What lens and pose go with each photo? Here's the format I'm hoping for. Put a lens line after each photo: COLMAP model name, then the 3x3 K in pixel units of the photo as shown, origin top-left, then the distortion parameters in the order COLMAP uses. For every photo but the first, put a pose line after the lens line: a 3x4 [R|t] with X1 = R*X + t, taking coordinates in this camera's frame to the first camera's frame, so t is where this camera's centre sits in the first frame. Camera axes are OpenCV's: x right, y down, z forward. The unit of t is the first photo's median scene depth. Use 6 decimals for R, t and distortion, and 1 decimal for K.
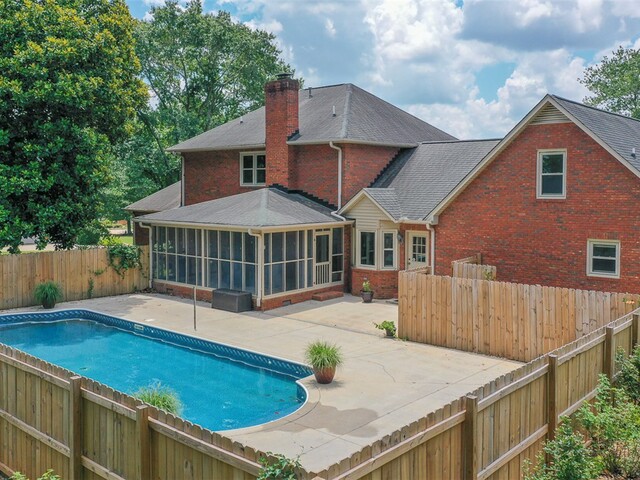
lens RADIAL K [[620.0, 0, 320.0], [0, 620.0, 240.0], [0, 0, 1]] dist [-0.000081, 0.000415]
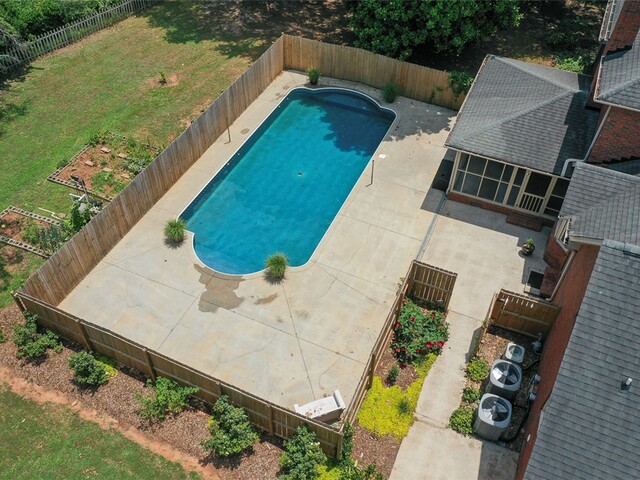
lens RADIAL K [[564.6, 0, 320.0], [0, 564.6, 240.0], [0, 0, 1]] dist [0.003386, 0.002612]
pose [[0.299331, 0.693023, -0.655835, 0.575818], [-0.098043, 0.706052, 0.701340, -0.543592], [0.949099, -0.145633, 0.279289, 0.403109]]
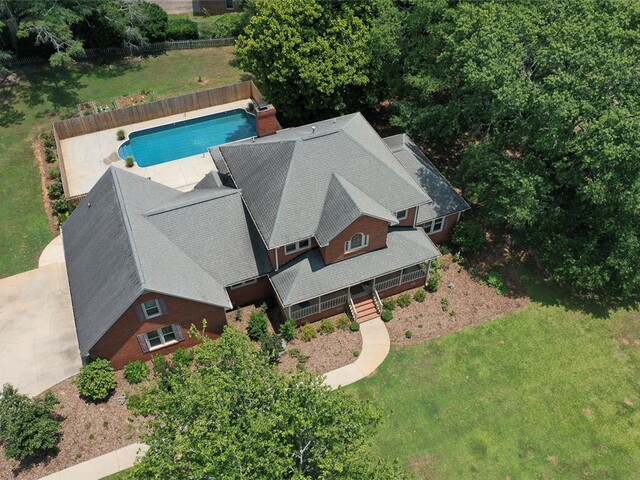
lens RADIAL K [[564.6, 0, 320.0], [0, 564.6, 240.0], [0, 0, 1]] dist [0.003386, 0.002612]
pose [[-0.435427, 0.646922, -0.626015, 1.218678], [-0.077117, 0.666038, 0.741921, -1.325721], [0.896915, 0.371329, -0.240122, 1.841463]]
